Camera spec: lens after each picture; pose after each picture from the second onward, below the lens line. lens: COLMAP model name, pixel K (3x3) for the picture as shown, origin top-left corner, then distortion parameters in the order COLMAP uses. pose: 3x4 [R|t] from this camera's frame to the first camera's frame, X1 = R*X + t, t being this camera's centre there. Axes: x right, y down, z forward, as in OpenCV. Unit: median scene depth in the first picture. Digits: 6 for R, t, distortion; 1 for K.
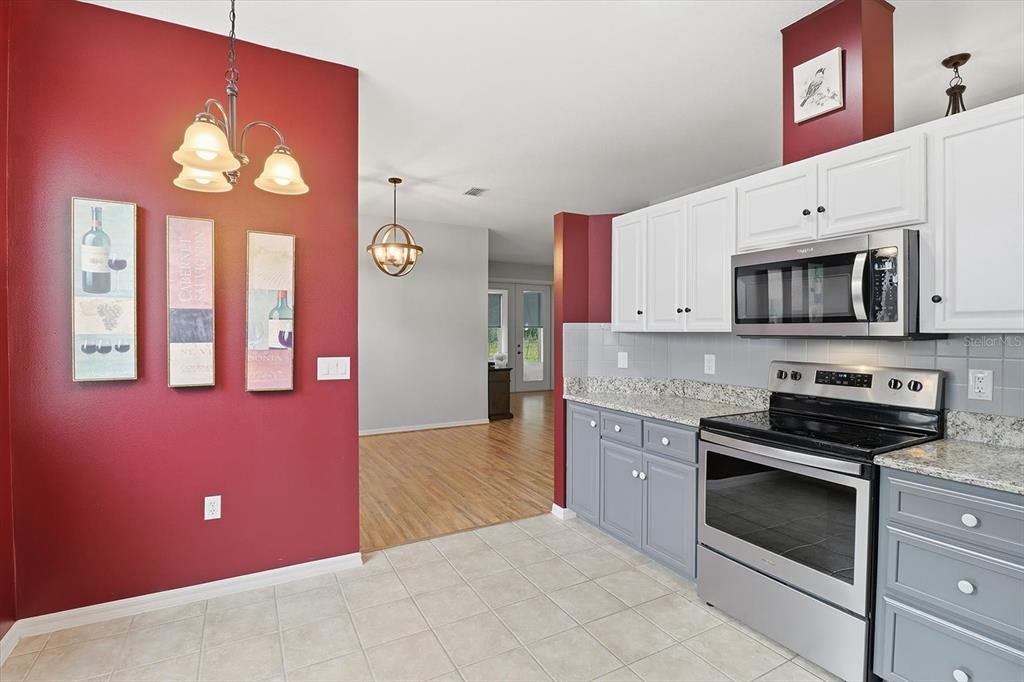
lens RADIAL K [[483.1, 0, 509.0], [0, 483.1, 342.2], [0, 0, 1]] dist [-0.012856, -0.003308]
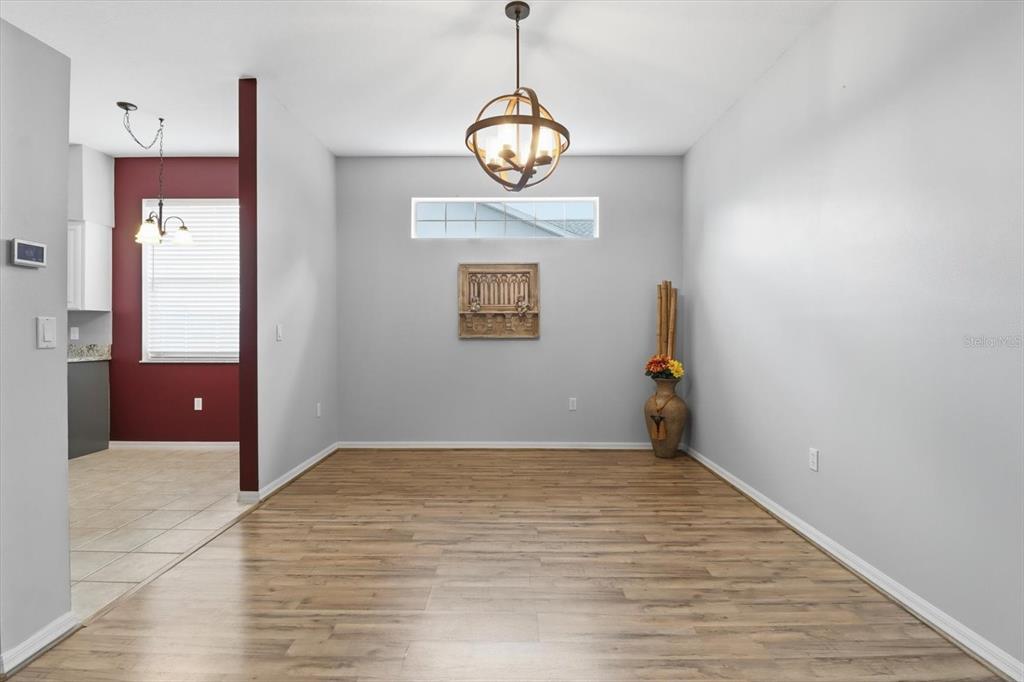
lens RADIAL K [[483.1, 0, 510.1], [0, 483.1, 338.0], [0, 0, 1]] dist [-0.012856, -0.003308]
pose [[-0.471690, 0.004062, -0.881755, 0.415172], [-0.026385, 0.999477, 0.018718, 0.025810], [0.881370, 0.032094, -0.471336, 2.157985]]
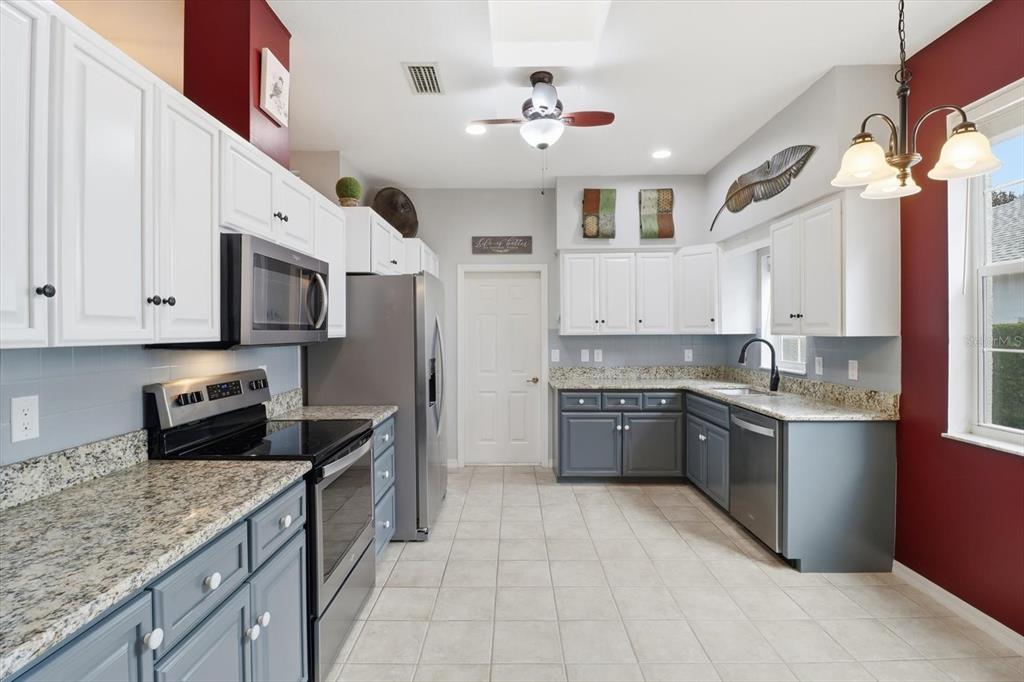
lens RADIAL K [[483.1, 0, 509.5], [0, 483.1, 337.9], [0, 0, 1]] dist [-0.012856, -0.003308]
pose [[-0.872824, -0.001502, 0.488034, -0.208351], [0.015160, 0.999429, 0.030189, -0.038590], [-0.487800, 0.033748, -0.872303, 1.322983]]
